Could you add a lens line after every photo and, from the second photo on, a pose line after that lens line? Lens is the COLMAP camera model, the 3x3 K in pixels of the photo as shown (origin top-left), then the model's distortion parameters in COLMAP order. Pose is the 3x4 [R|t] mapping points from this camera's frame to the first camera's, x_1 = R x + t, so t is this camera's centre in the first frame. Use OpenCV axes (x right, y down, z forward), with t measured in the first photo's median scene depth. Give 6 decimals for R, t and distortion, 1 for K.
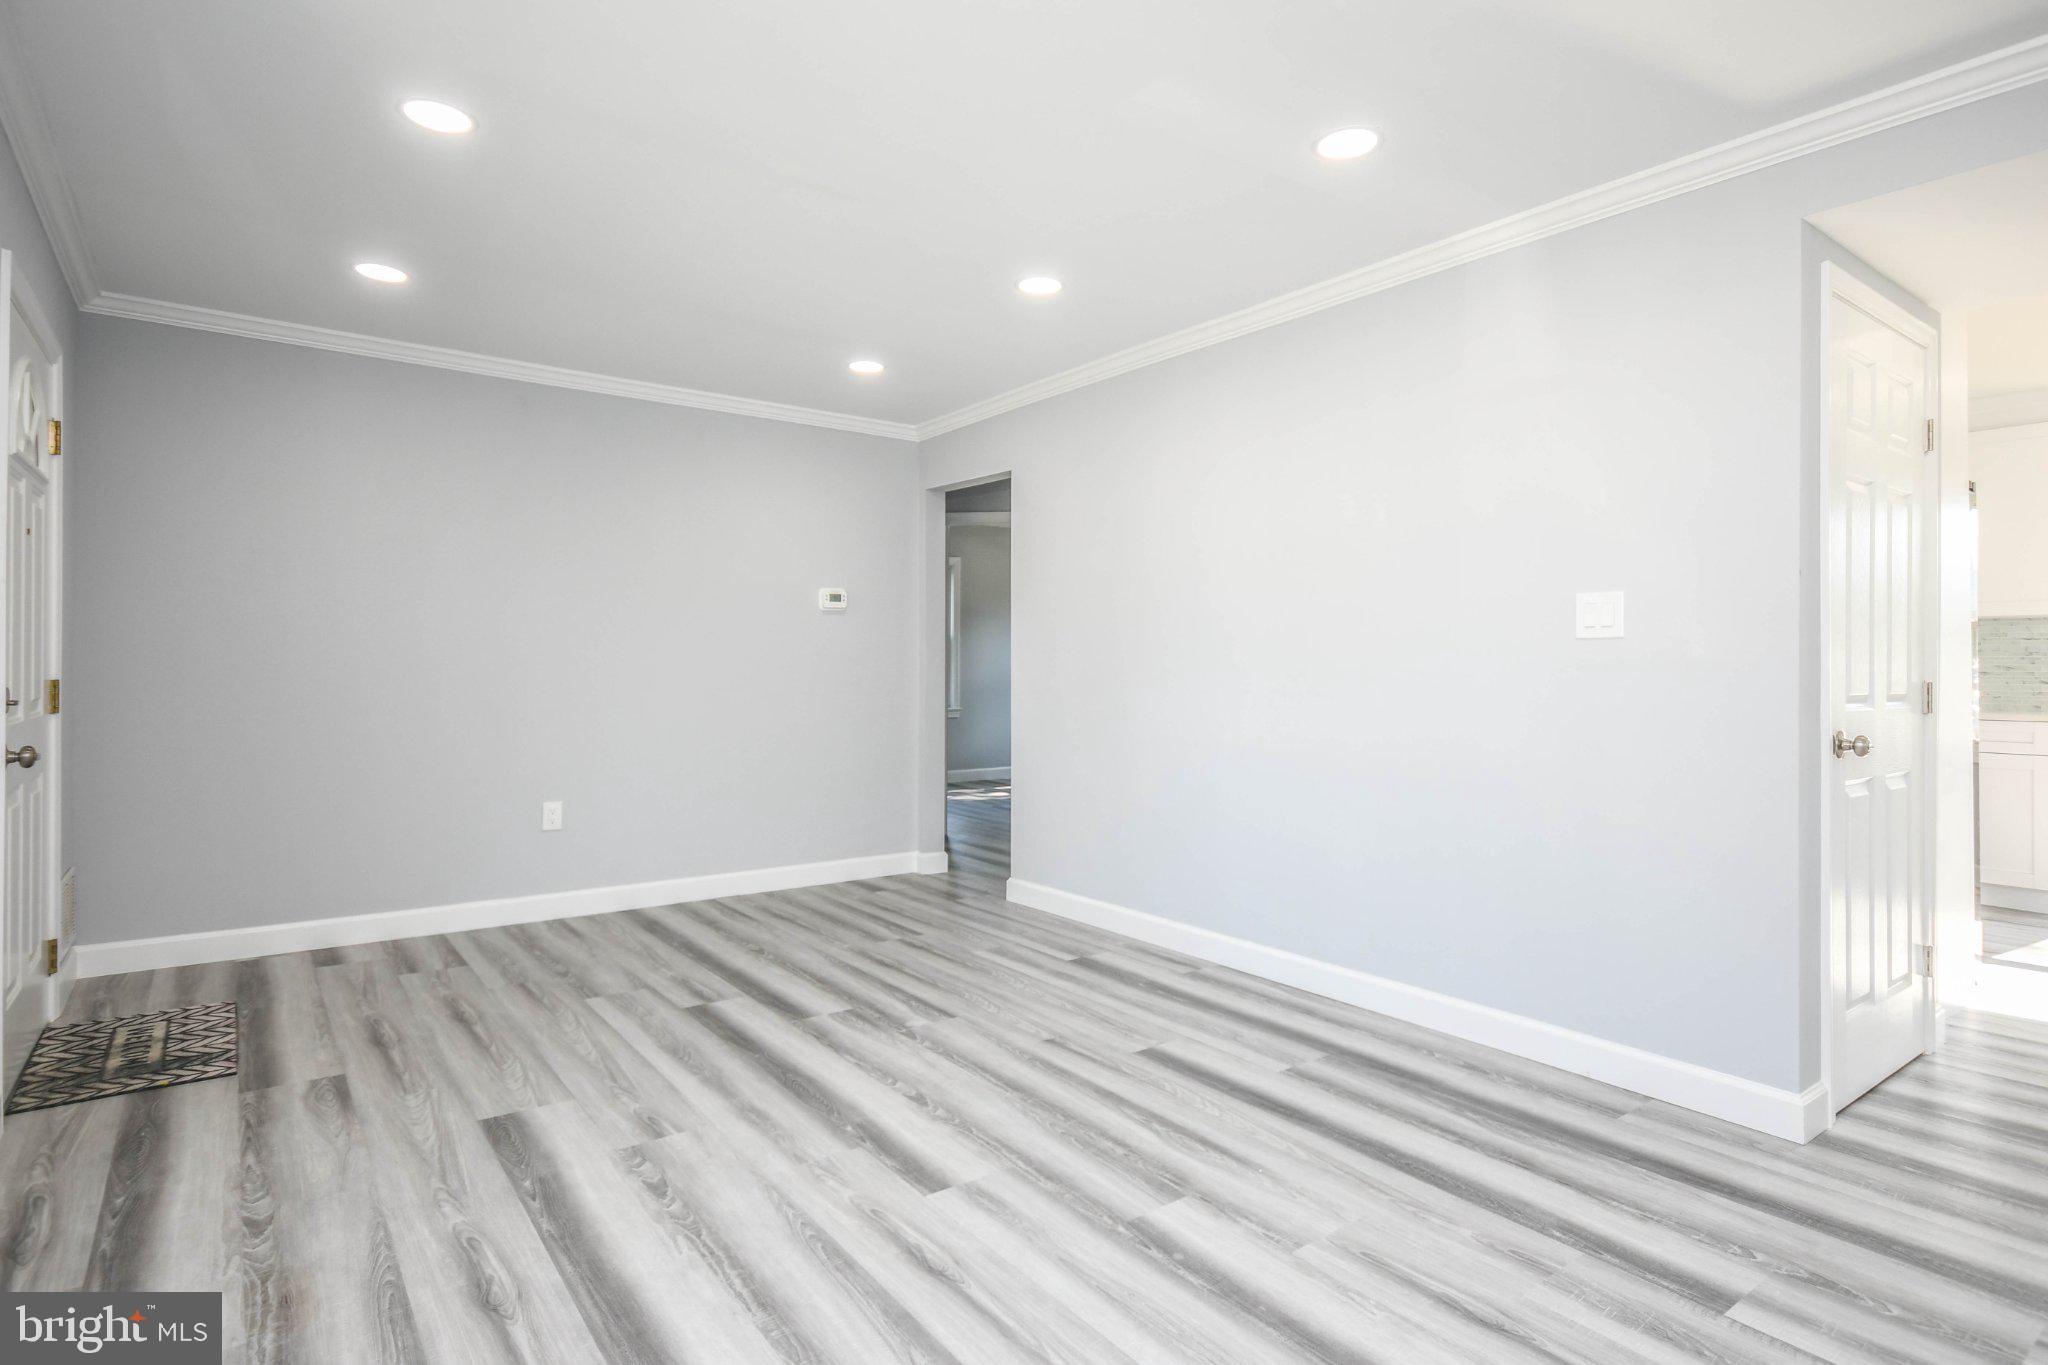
lens RADIAL K [[1063.6, 0, 1017.7], [0, 1063.6, 674.0], [0, 0, 1]] dist [0.011108, -0.007342]
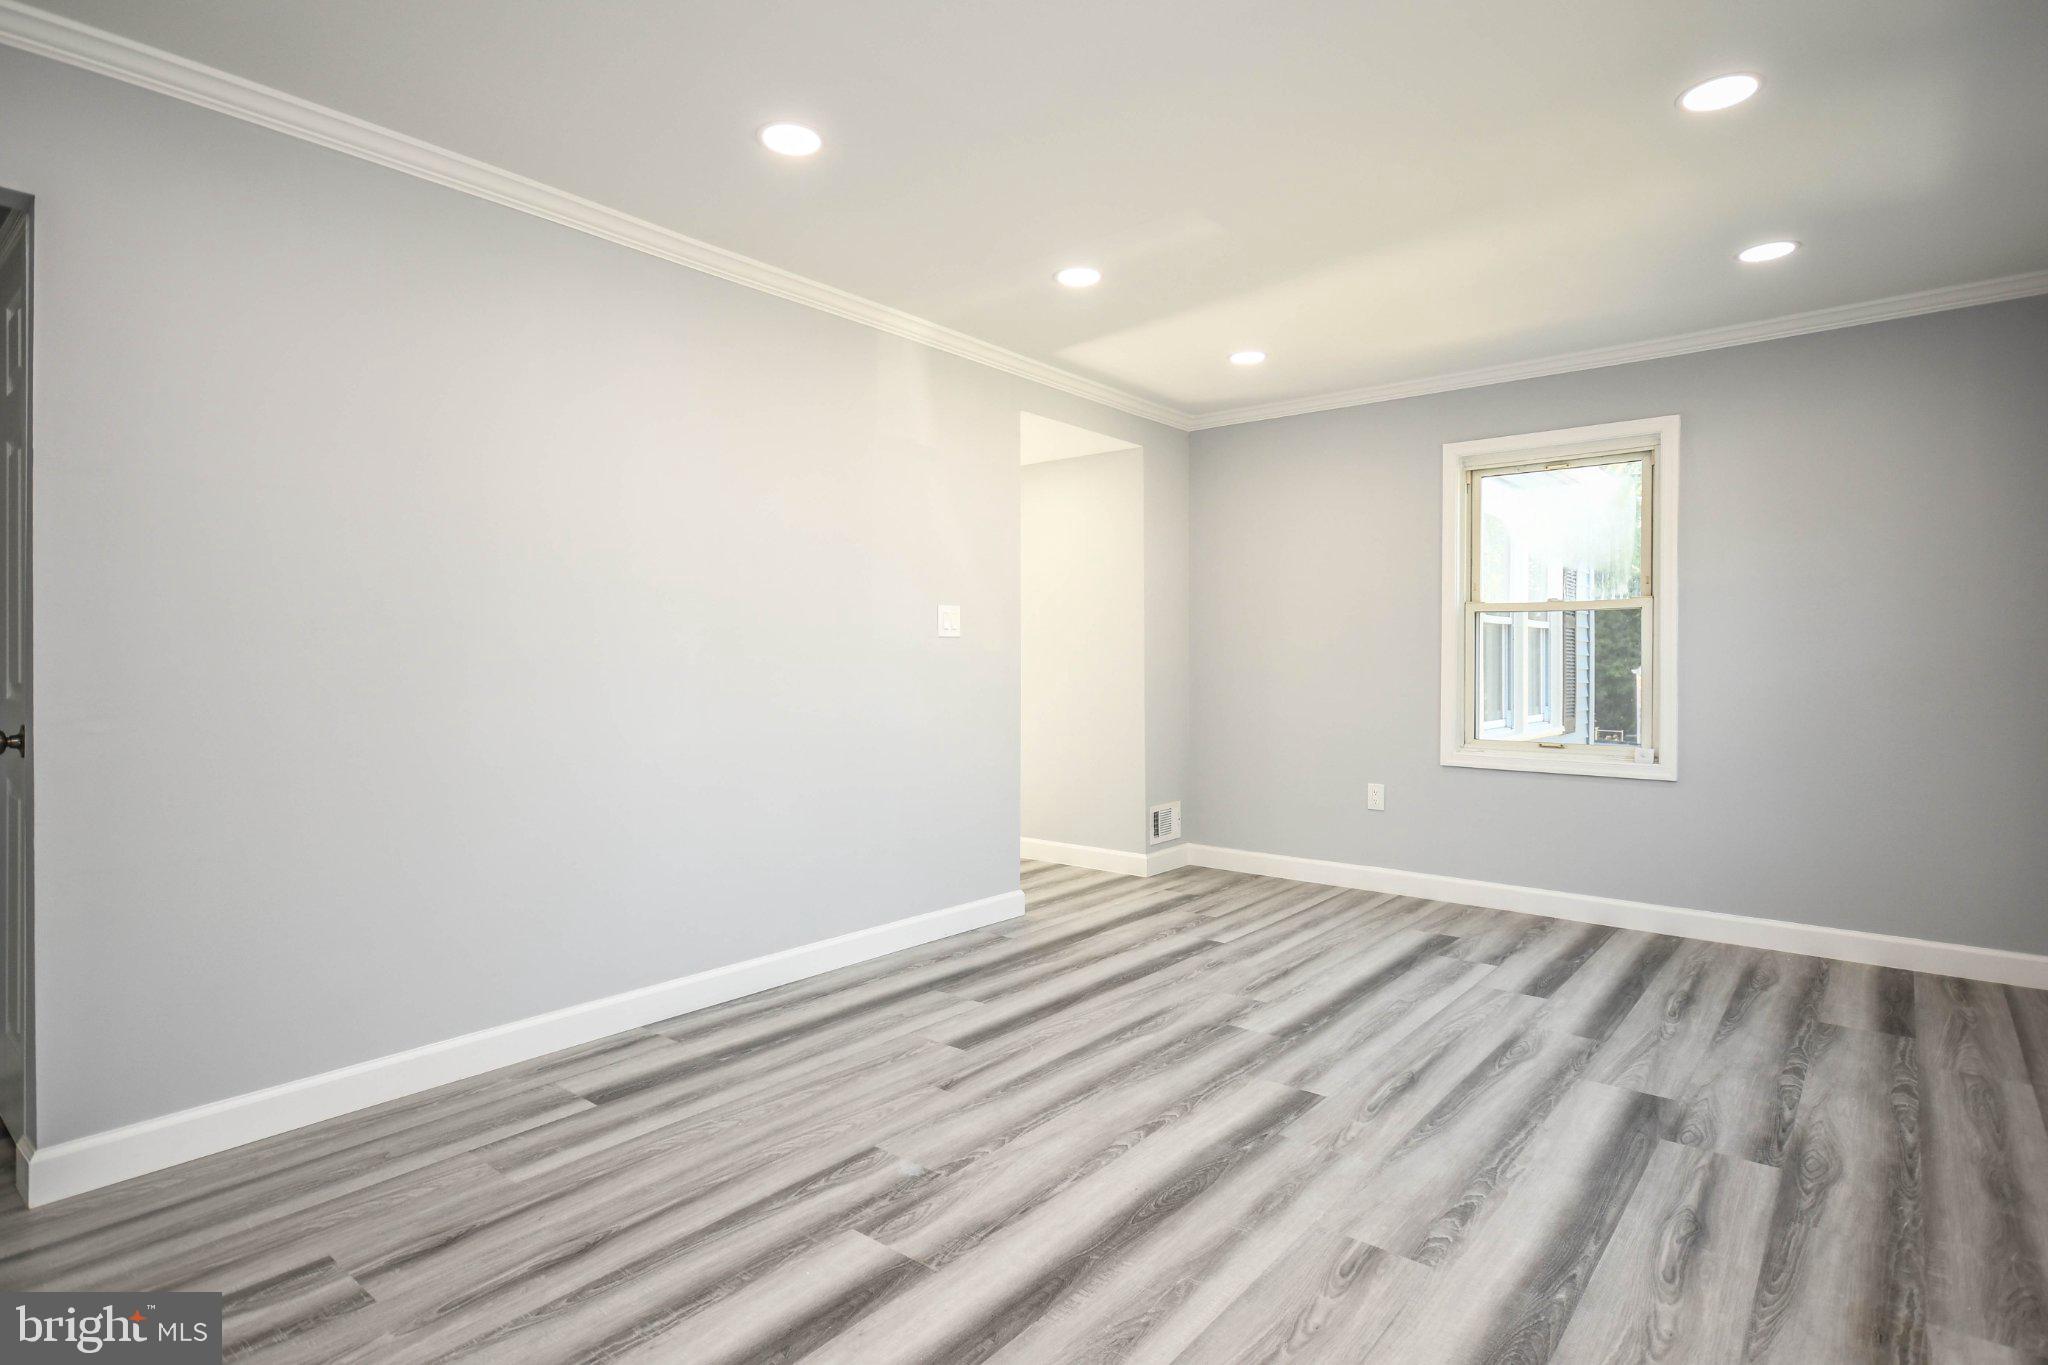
lens RADIAL K [[1063.6, 0, 1020.1], [0, 1063.6, 666.9], [0, 0, 1]] dist [0.011108, -0.007342]
pose [[-0.245578, -0.011055, 0.969314, -1.031354], [0.005450, 0.999903, 0.012785, -0.011816], [-0.969362, 0.008423, -0.245494, 1.441834]]
